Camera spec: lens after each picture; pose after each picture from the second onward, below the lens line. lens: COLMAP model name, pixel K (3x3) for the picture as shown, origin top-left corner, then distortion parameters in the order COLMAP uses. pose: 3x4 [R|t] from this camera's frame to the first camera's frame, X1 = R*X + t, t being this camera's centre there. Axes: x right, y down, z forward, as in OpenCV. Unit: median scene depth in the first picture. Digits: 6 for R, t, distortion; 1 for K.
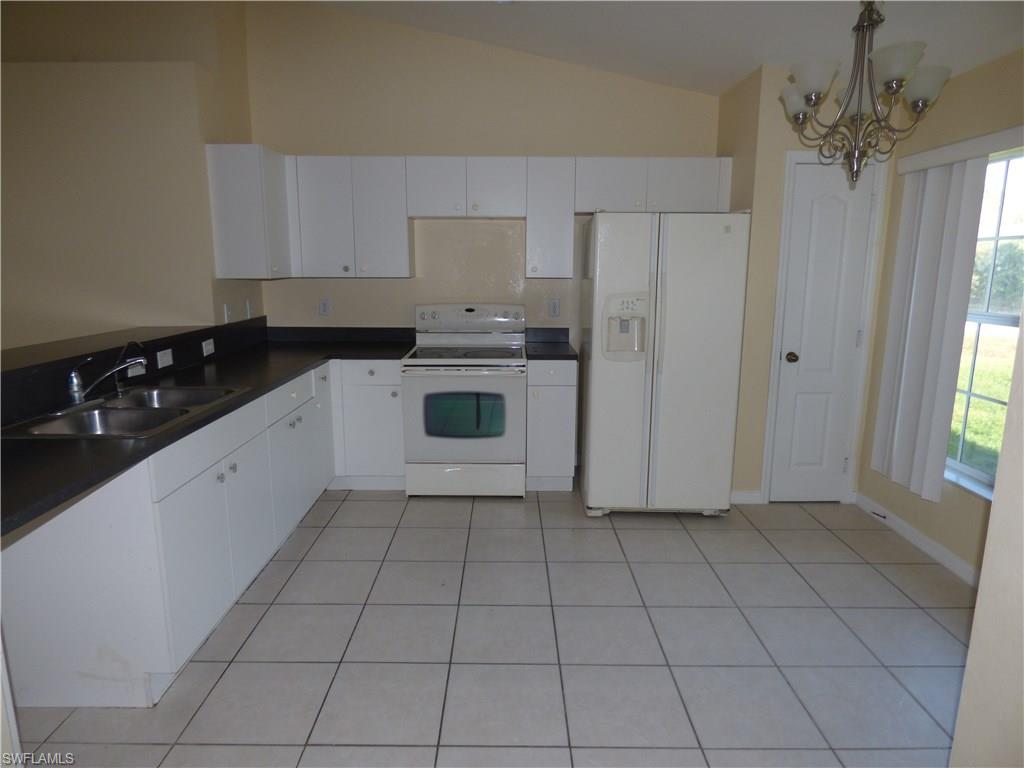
lens RADIAL K [[628.2, 0, 512.5], [0, 628.2, 379.4], [0, 0, 1]] dist [-0.018007, 0.005587]
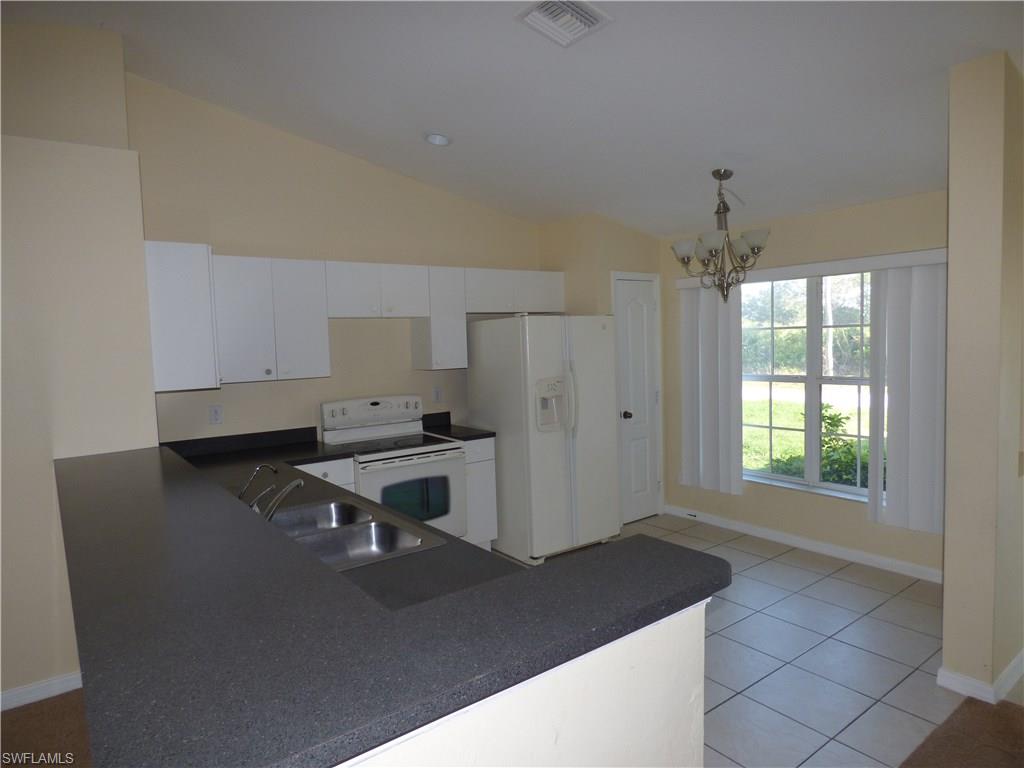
lens RADIAL K [[628.2, 0, 507.1], [0, 628.2, 381.3], [0, 0, 1]] dist [-0.018007, 0.005587]
pose [[0.797081, -0.069375, 0.599874, -0.593979], [0.141718, 0.987126, -0.074148, -0.043956], [-0.587007, 0.144115, 0.796651, 0.035601]]
